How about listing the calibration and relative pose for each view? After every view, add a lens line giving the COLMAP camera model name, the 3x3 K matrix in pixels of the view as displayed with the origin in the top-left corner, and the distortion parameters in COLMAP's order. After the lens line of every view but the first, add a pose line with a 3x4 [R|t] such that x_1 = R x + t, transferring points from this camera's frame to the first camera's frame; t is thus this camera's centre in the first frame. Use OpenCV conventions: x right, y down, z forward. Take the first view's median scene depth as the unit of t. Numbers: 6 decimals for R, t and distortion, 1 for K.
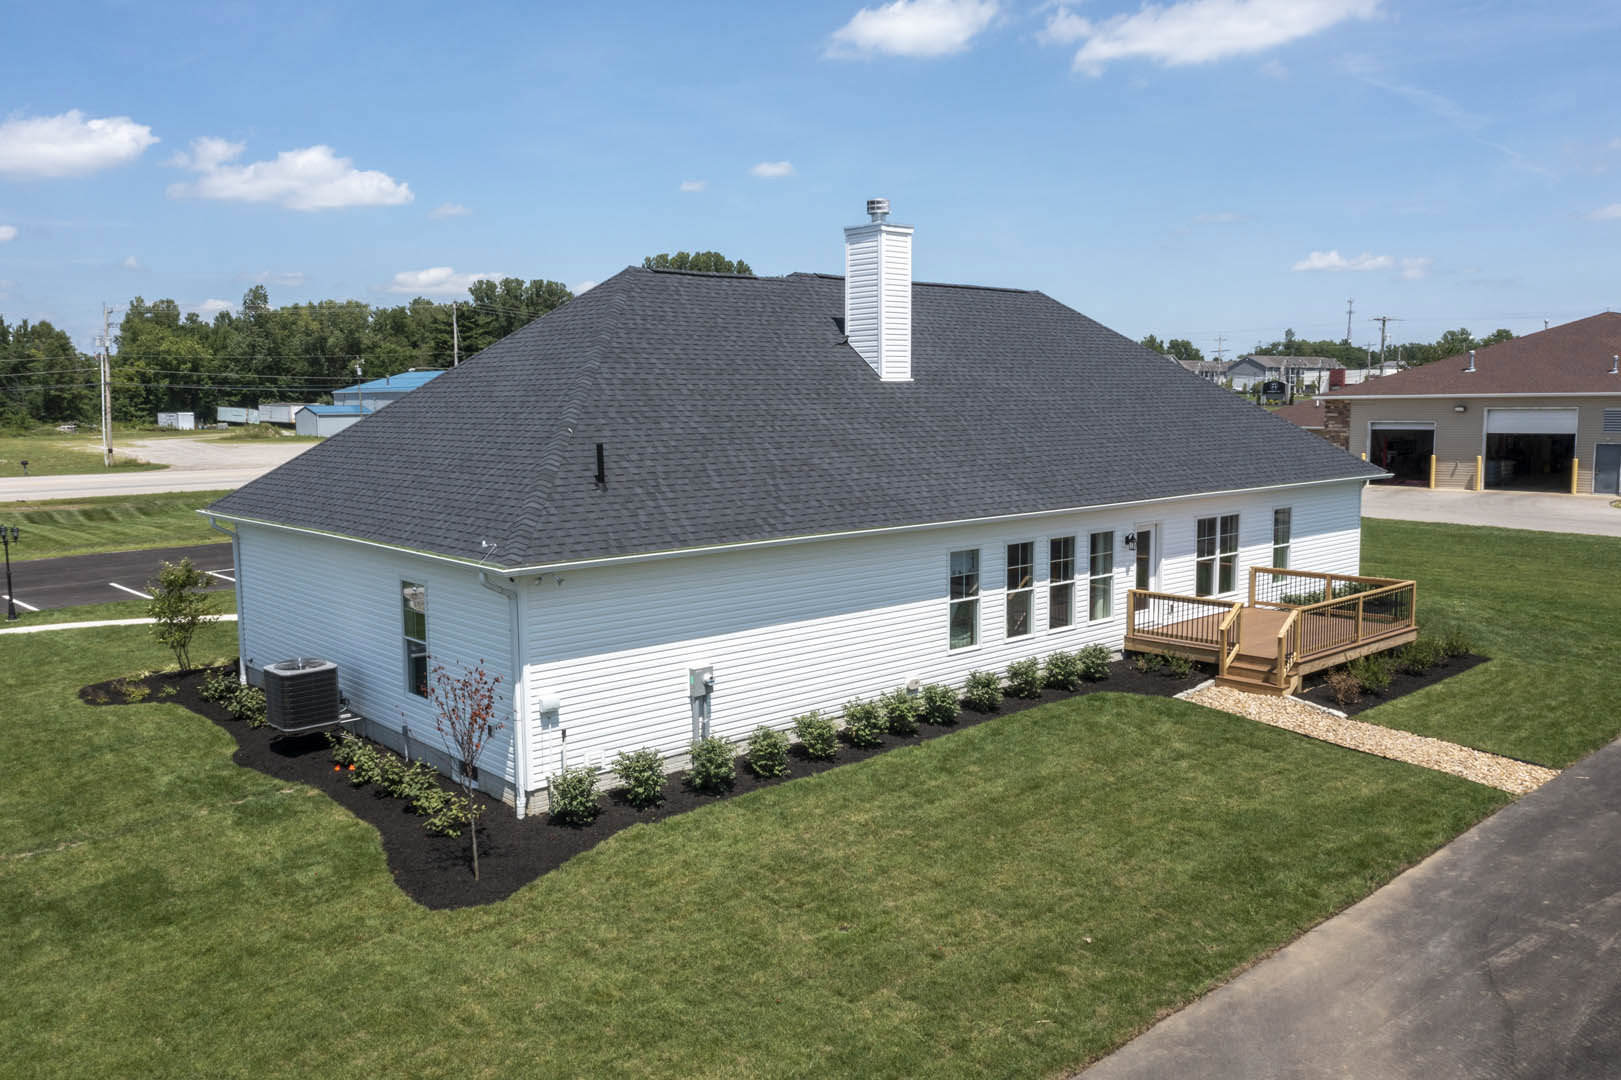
lens RADIAL K [[1274.3, 0, 810.0], [0, 1274.3, 536.2], [0, 0, 1]] dist [0.005710, -0.005933]
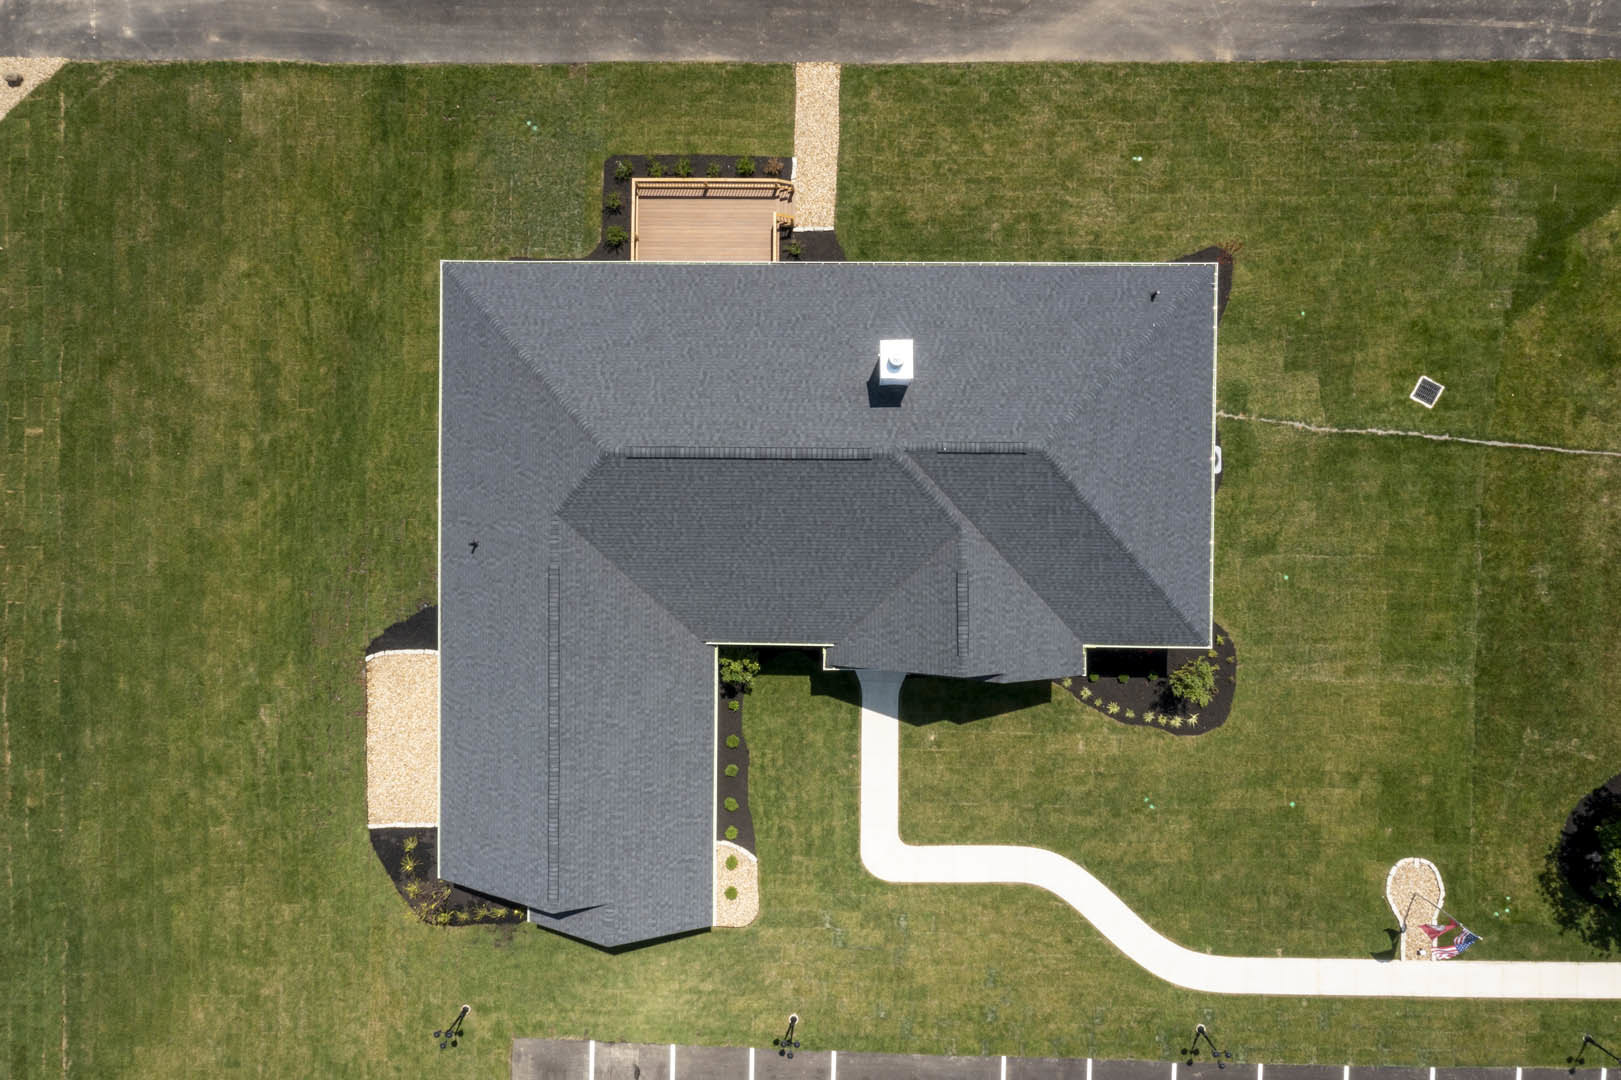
lens RADIAL K [[1274.3, 0, 819.3], [0, 1274.3, 535.0], [0, 0, 1]] dist [0.005710, -0.005933]
pose [[-0.740422, -0.671847, 0.019902, -0.043764], [0.106107, -0.087596, 0.990489, -1.705597], [-0.663714, 0.735492, 0.136146, 1.022251]]
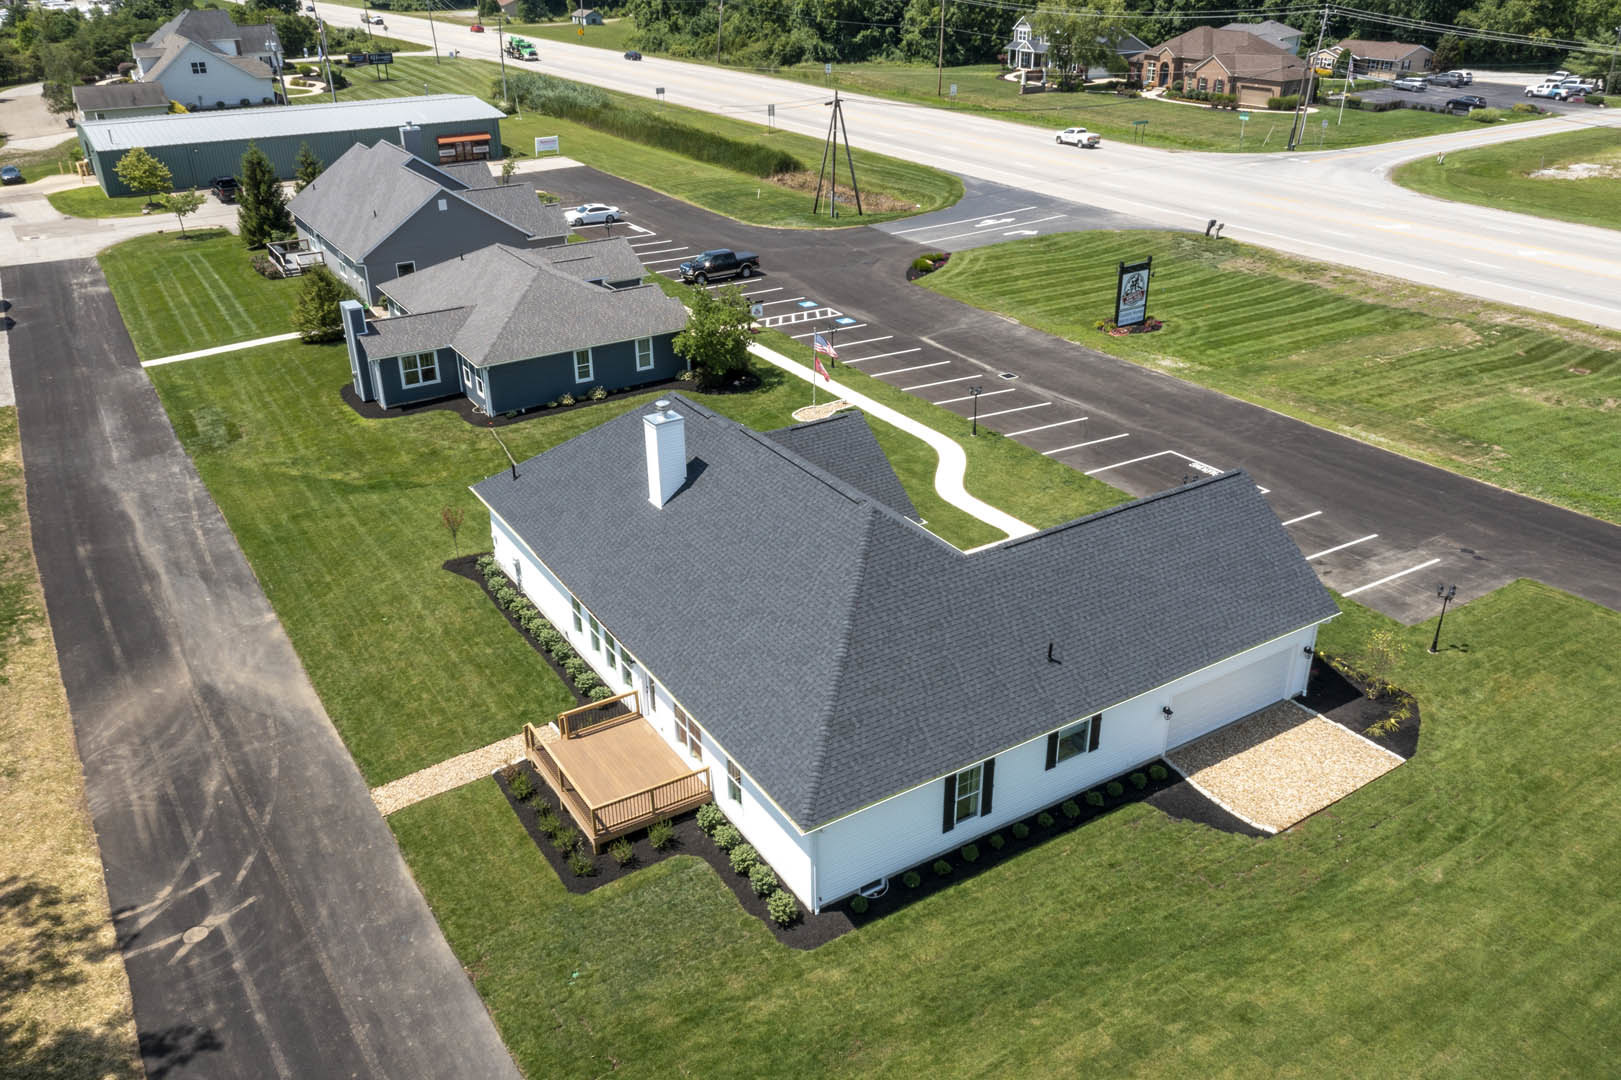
lens RADIAL K [[1274.3, 0, 793.5], [0, 1274.3, 540.7], [0, 0, 1]] dist [0.005710, -0.005933]
pose [[-0.179673, 0.445616, -0.877009, 1.579561], [-0.085725, 0.881033, 0.465223, -0.904741], [0.979984, 0.158770, -0.120098, 1.414299]]
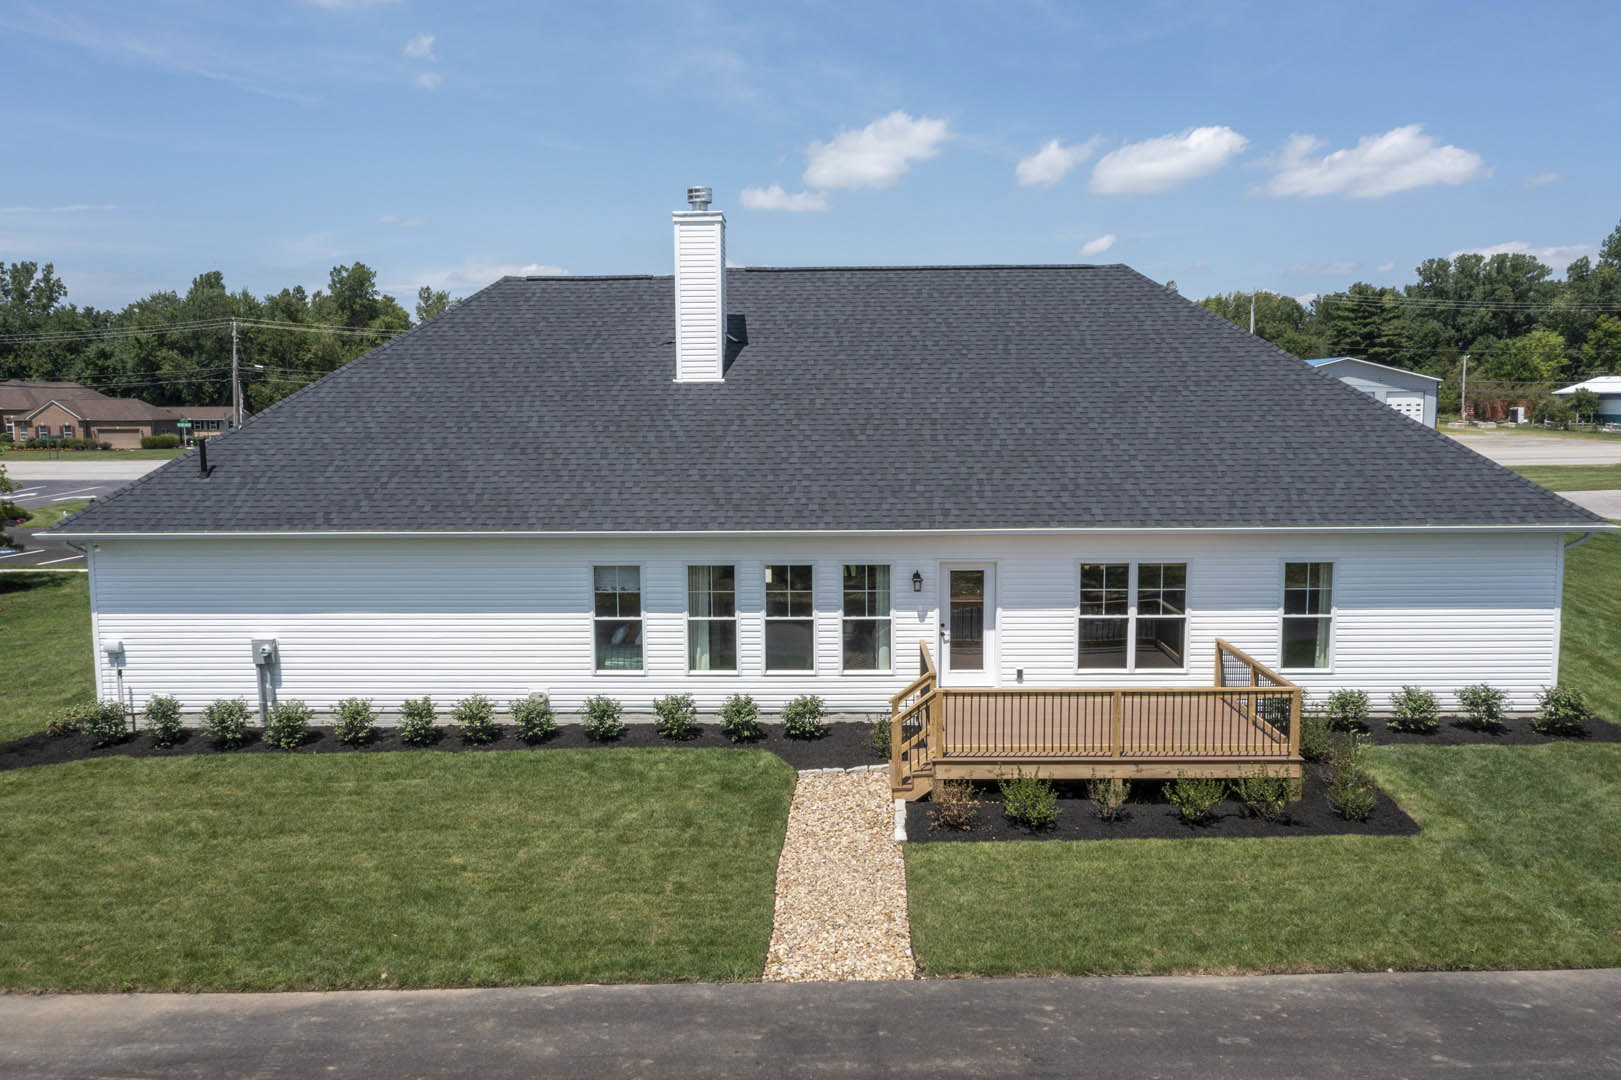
lens RADIAL K [[1274.3, 0, 808.7], [0, 1274.3, 536.6], [0, 0, 1]] dist [0.005710, -0.005933]
pose [[0.729967, 0.081659, -0.678587, 0.777548], [-0.075274, 0.996403, 0.038930, -0.051454], [0.679325, 0.022663, 0.733488, 0.377795]]
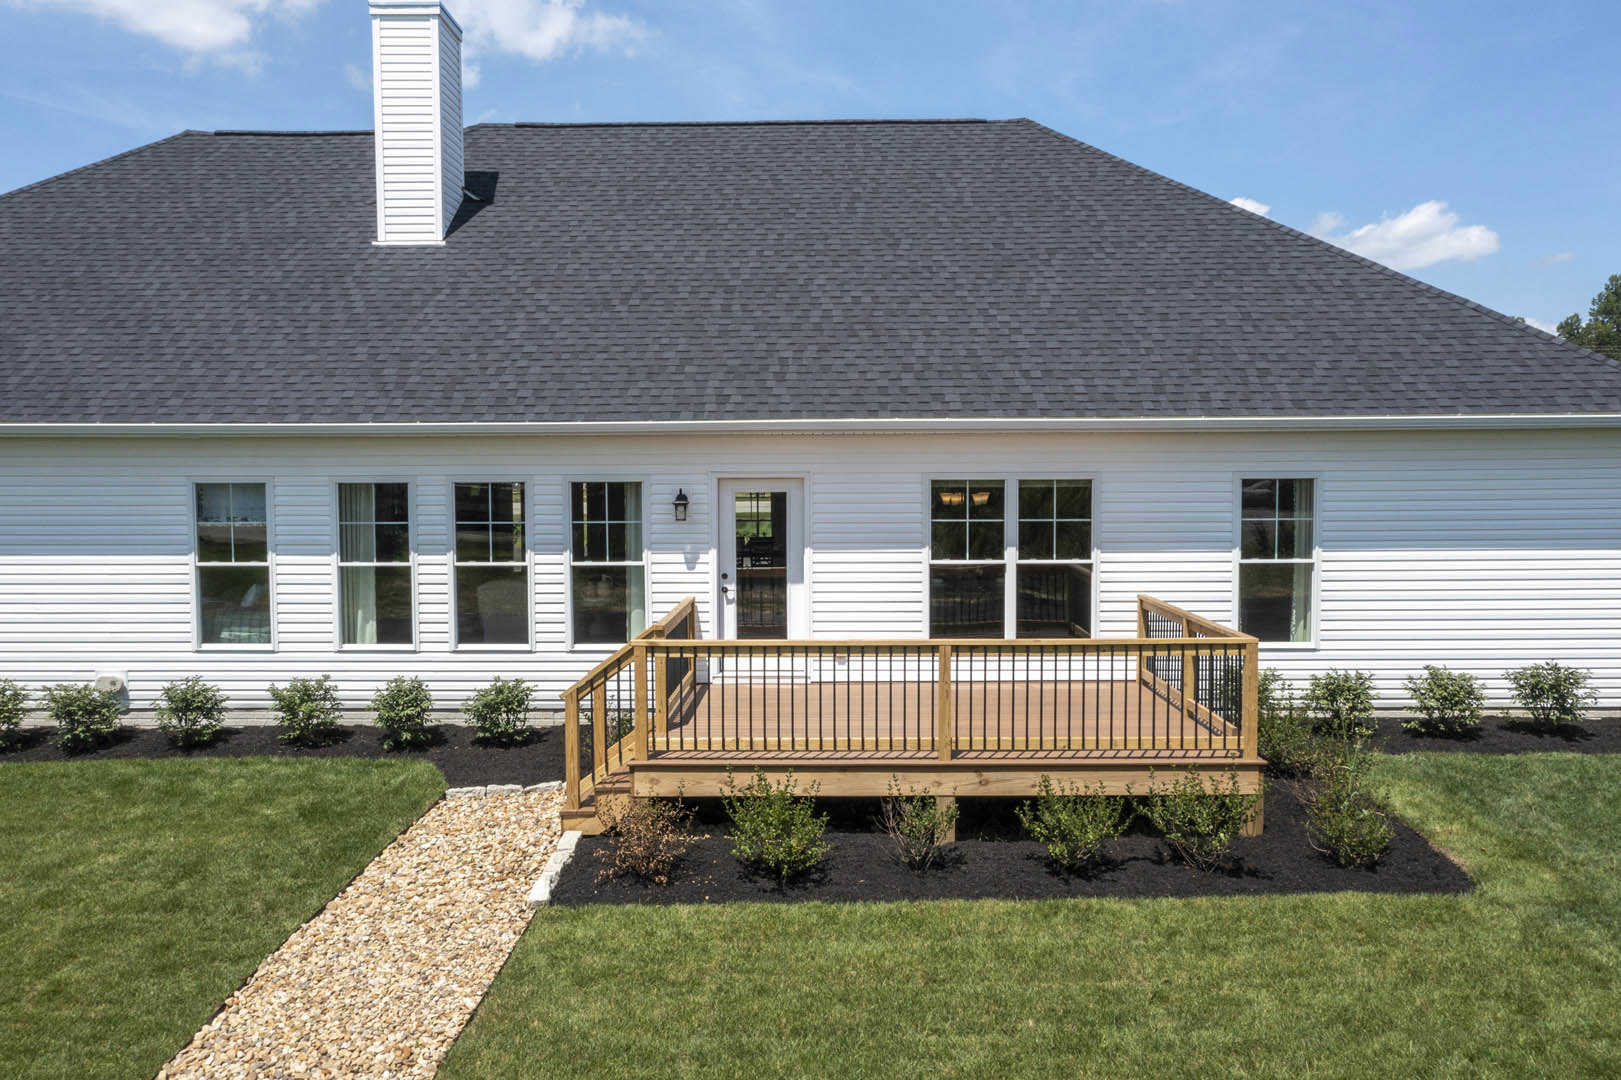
lens RADIAL K [[1274.3, 0, 805.9], [0, 1274.3, 538.9], [0, 0, 1]] dist [0.005710, -0.005933]
pose [[0.732408, 0.047269, -0.679224, 0.676476], [-0.078722, 0.996776, -0.015518, 0.023567], [0.676300, 0.064836, 0.733767, 0.675806]]
